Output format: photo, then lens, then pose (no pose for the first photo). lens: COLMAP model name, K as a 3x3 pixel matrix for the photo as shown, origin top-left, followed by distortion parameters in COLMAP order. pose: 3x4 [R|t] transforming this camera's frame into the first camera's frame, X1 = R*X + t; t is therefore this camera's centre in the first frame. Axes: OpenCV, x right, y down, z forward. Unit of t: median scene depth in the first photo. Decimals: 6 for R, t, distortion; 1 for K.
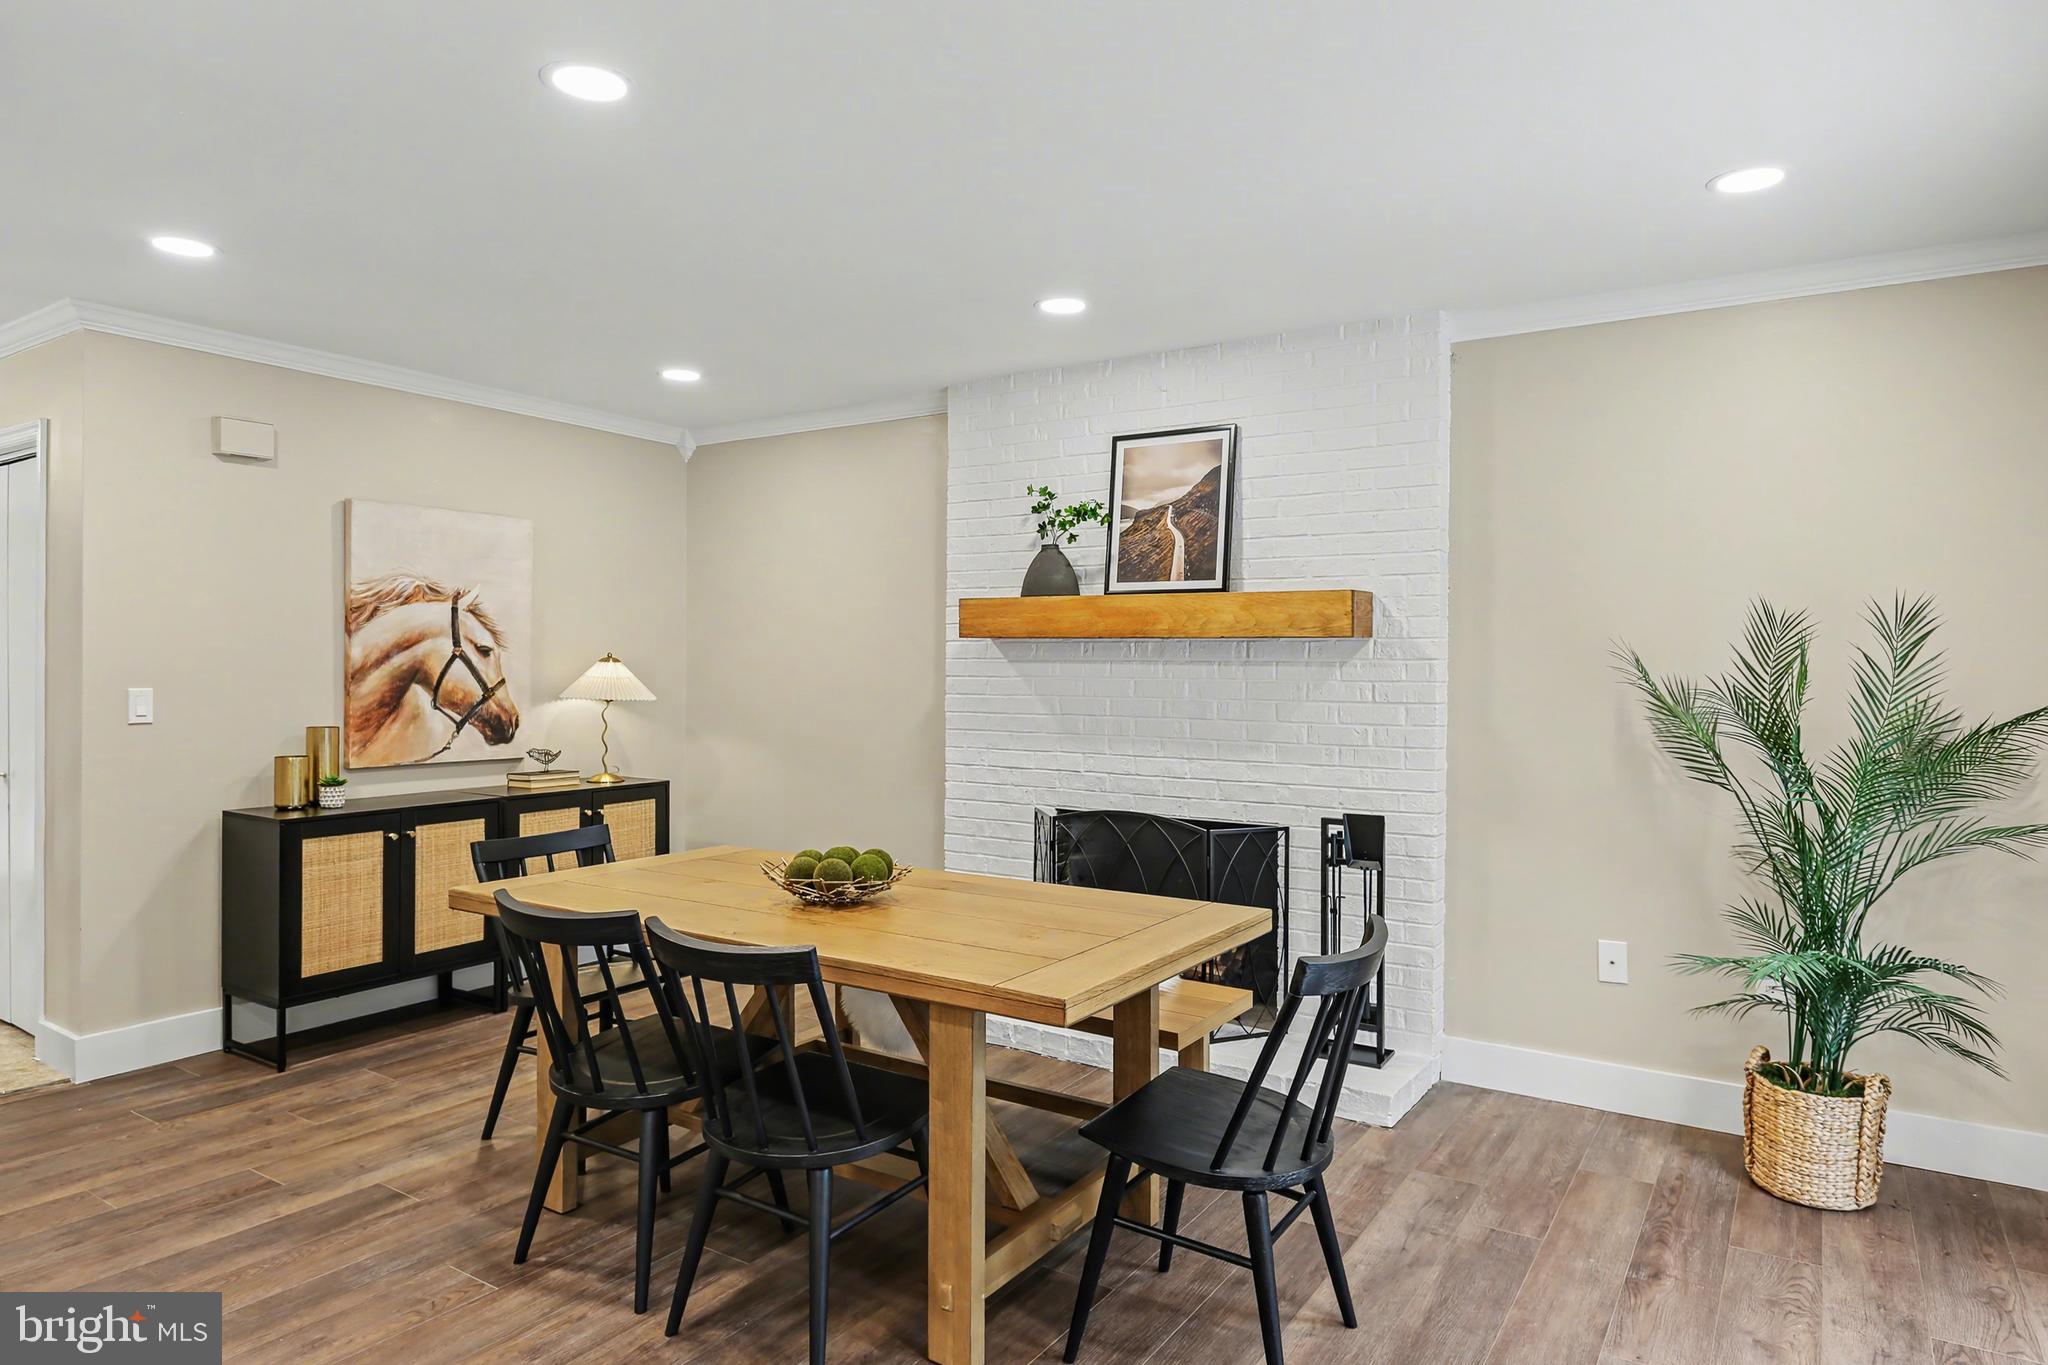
lens RADIAL K [[1208.4, 0, 1038.5], [0, 1208.4, 669.9], [0, 0, 1]] dist [-0.011079, -0.000515]
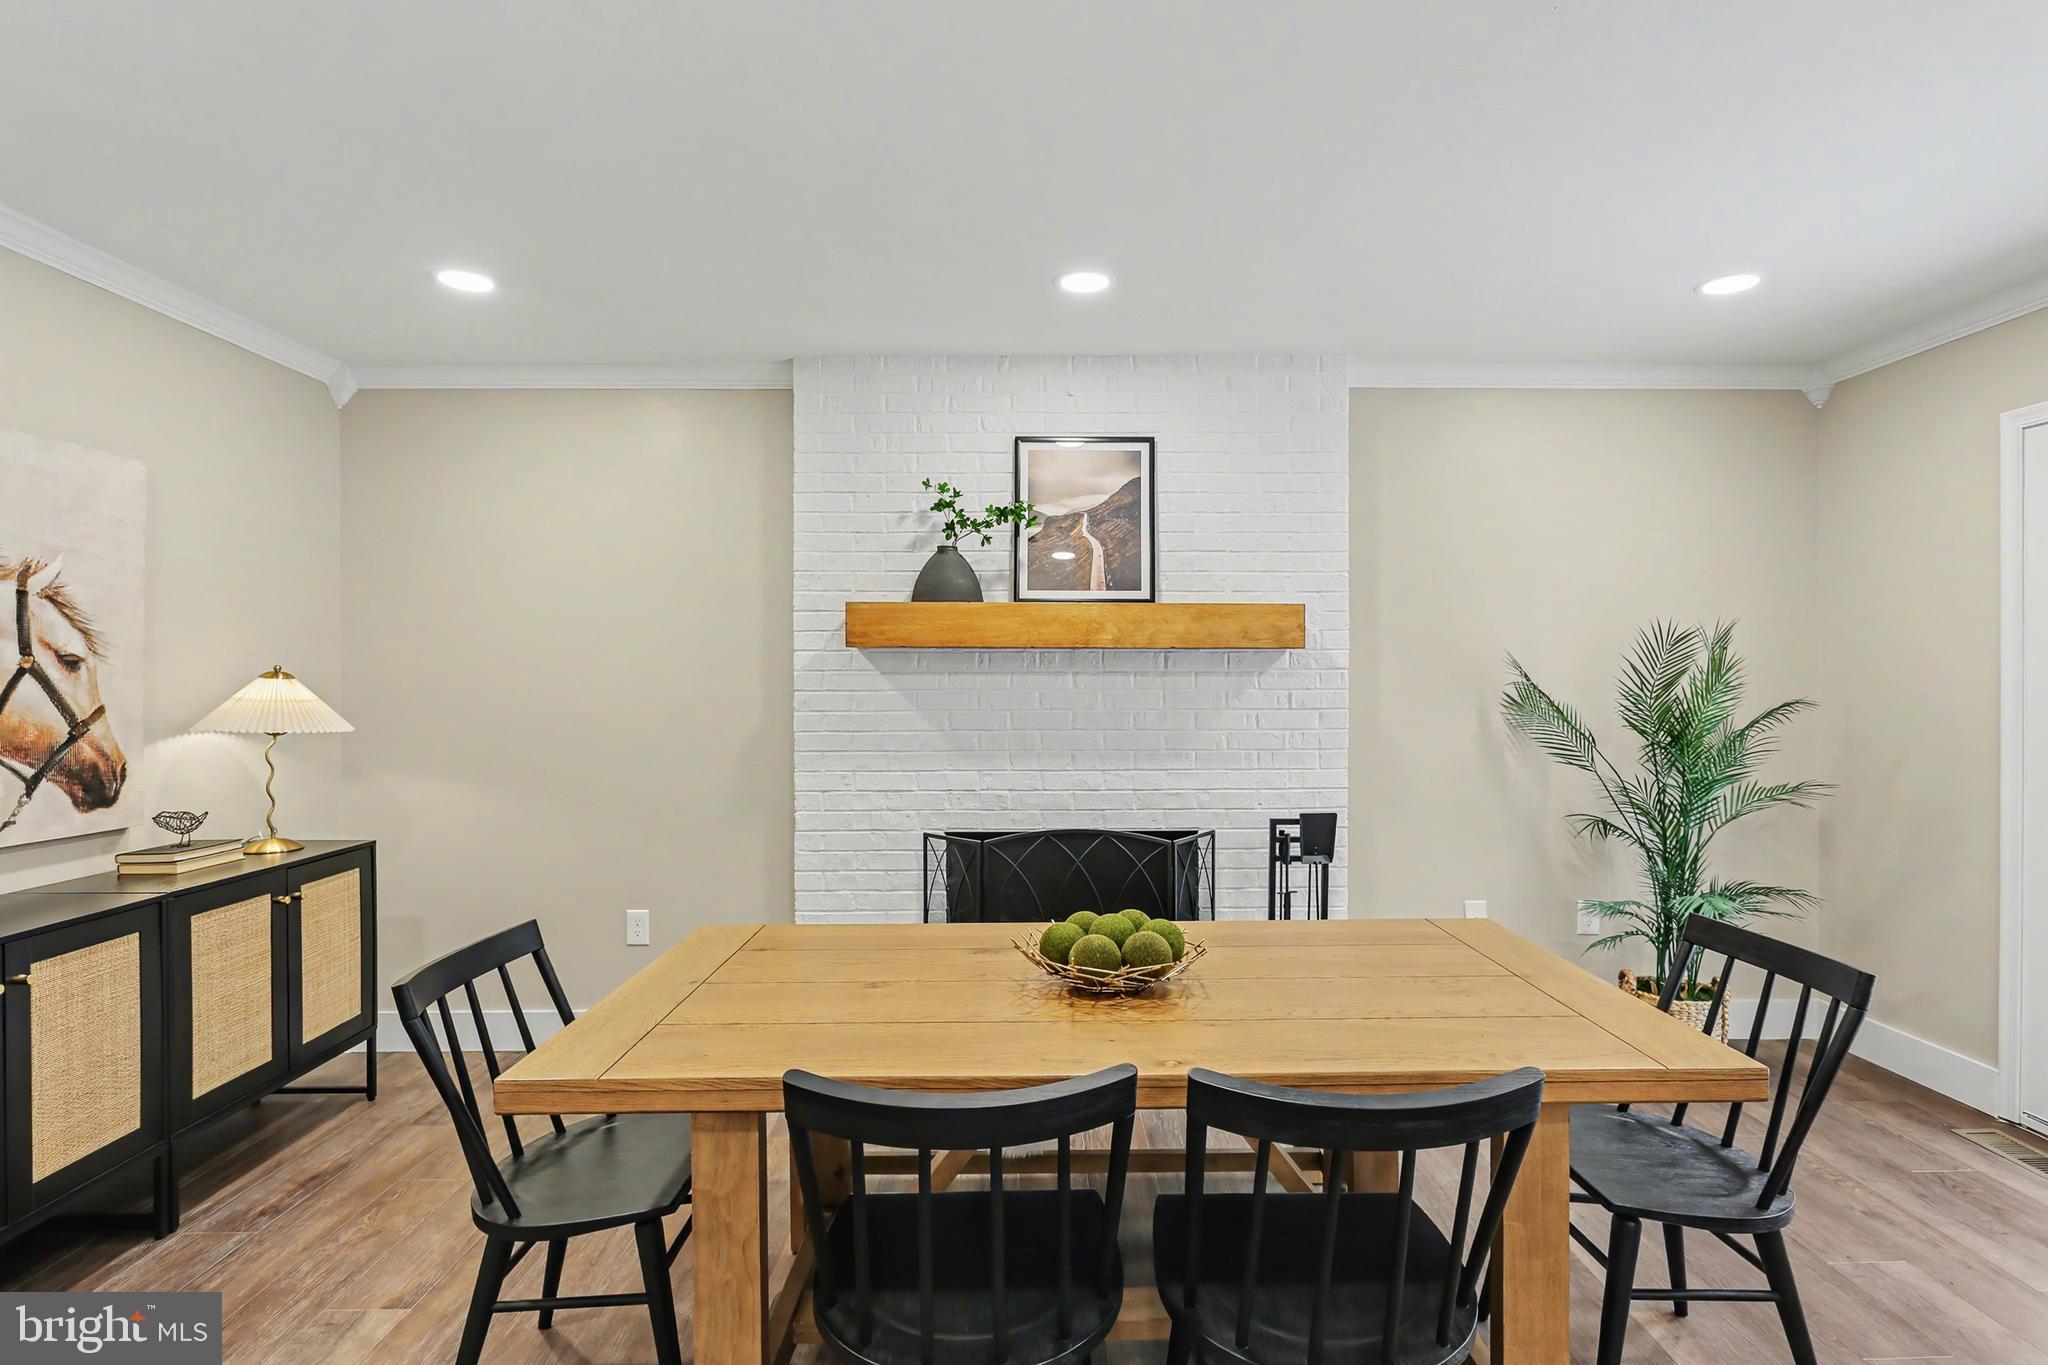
lens RADIAL K [[1033.5, 0, 1046.0], [0, 1033.5, 681.9], [0, 0, 1]] dist [-0.009849, 0.003044]
pose [[0.833964, -0.010679, 0.551715, -0.385283], [0.010405, 0.999939, 0.003625, -0.002439], [-0.551720, 0.002717, 0.834025, 0.320612]]
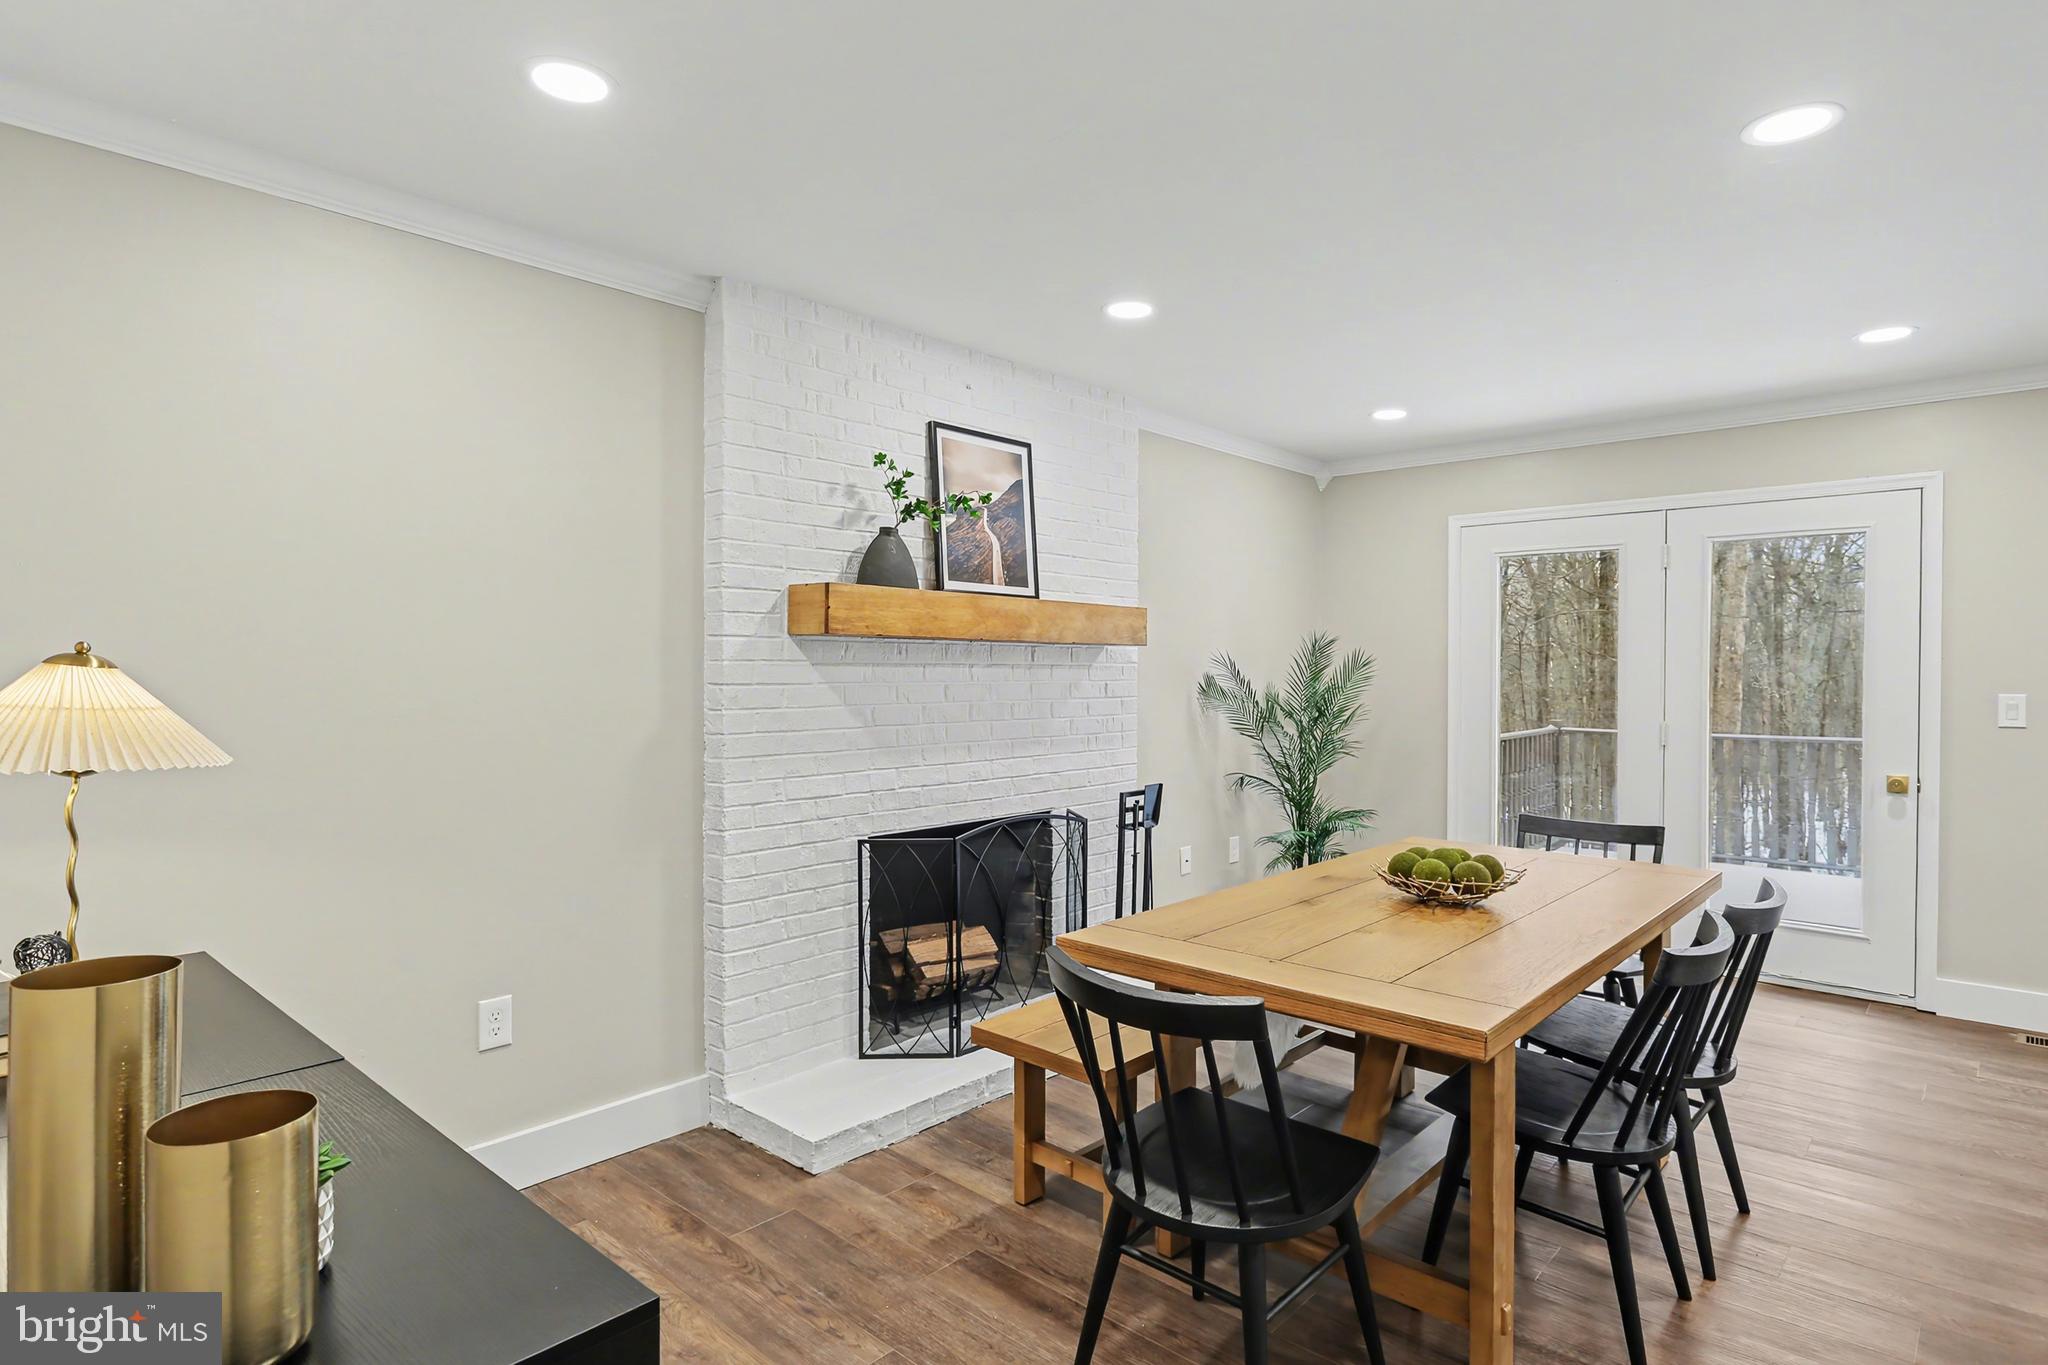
lens RADIAL K [[1090.5, 0, 1045.4], [0, 1090.5, 672.9], [0, 0, 1]] dist [-0.001064, 0.001598]
pose [[0.158441, -0.010667, 0.987311, -0.780760], [0.002333, 0.999943, 0.010429, -0.009285], [-0.987366, 0.000651, 0.158456, 0.815176]]
